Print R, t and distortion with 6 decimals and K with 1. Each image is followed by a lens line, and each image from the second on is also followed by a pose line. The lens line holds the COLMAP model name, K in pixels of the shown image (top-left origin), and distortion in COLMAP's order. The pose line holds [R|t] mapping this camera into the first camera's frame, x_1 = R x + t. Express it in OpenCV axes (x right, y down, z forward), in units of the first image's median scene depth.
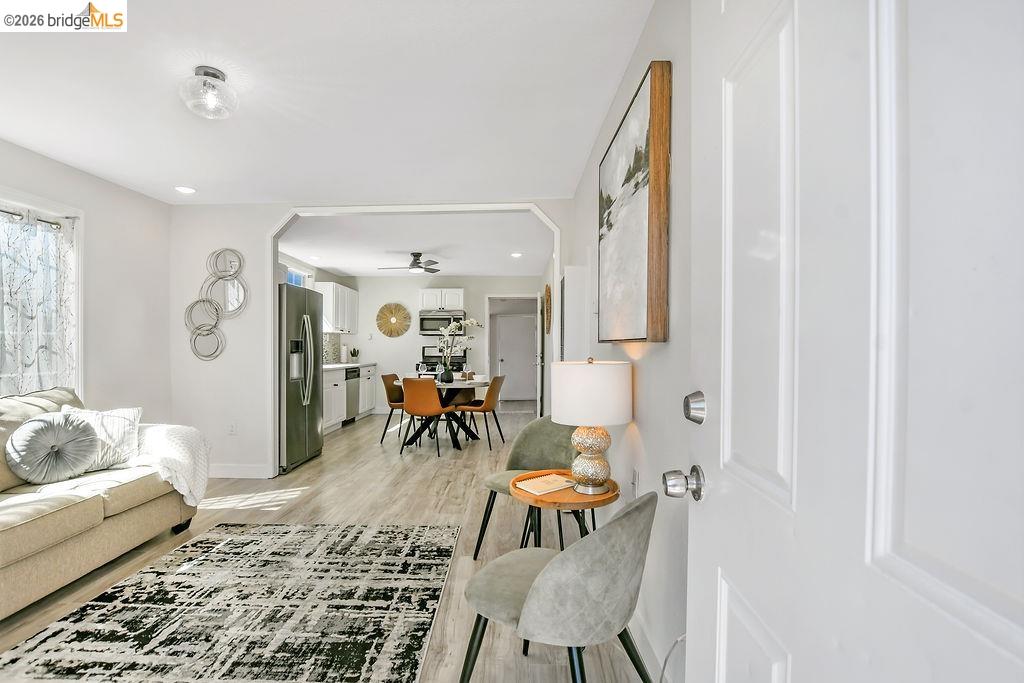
lens RADIAL K [[474.3, 0, 494.0], [0, 474.3, 350.4], [0, 0, 1]] dist [-0.019830, 0.000816]
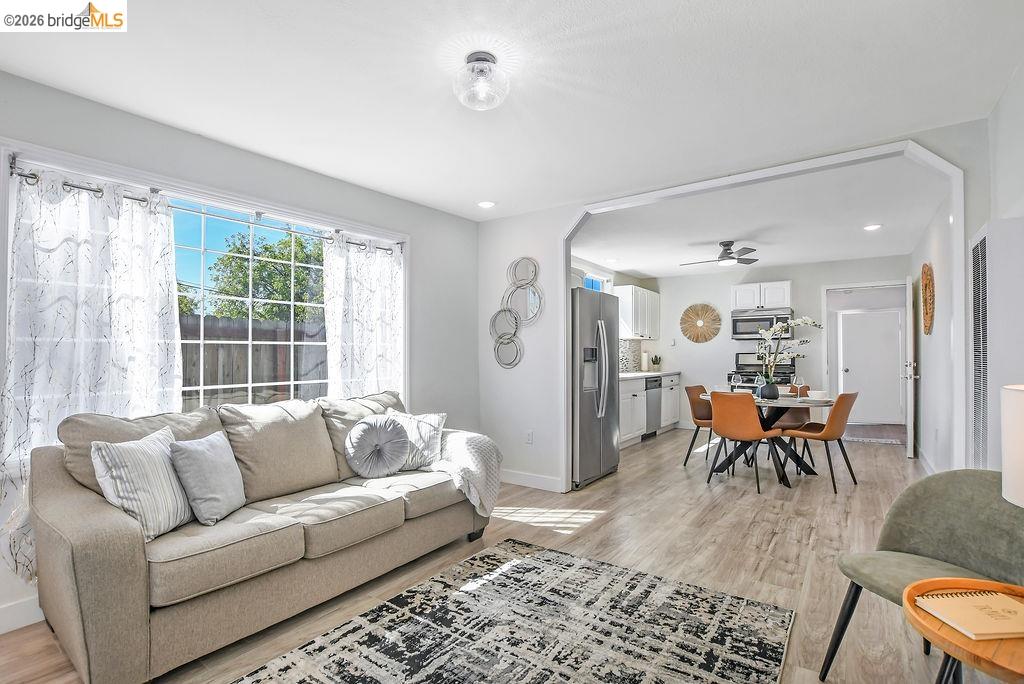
lens RADIAL K [[483.2, 0, 509.6], [0, 483.2, 349.8], [0, 0, 1]] dist [-0.024935, 0.000299]
pose [[0.831122, -0.007765, -0.556036, -0.032947], [-0.000068, 0.999901, -0.014065, -0.007182], [0.556090, 0.011728, 0.831039, 0.209483]]
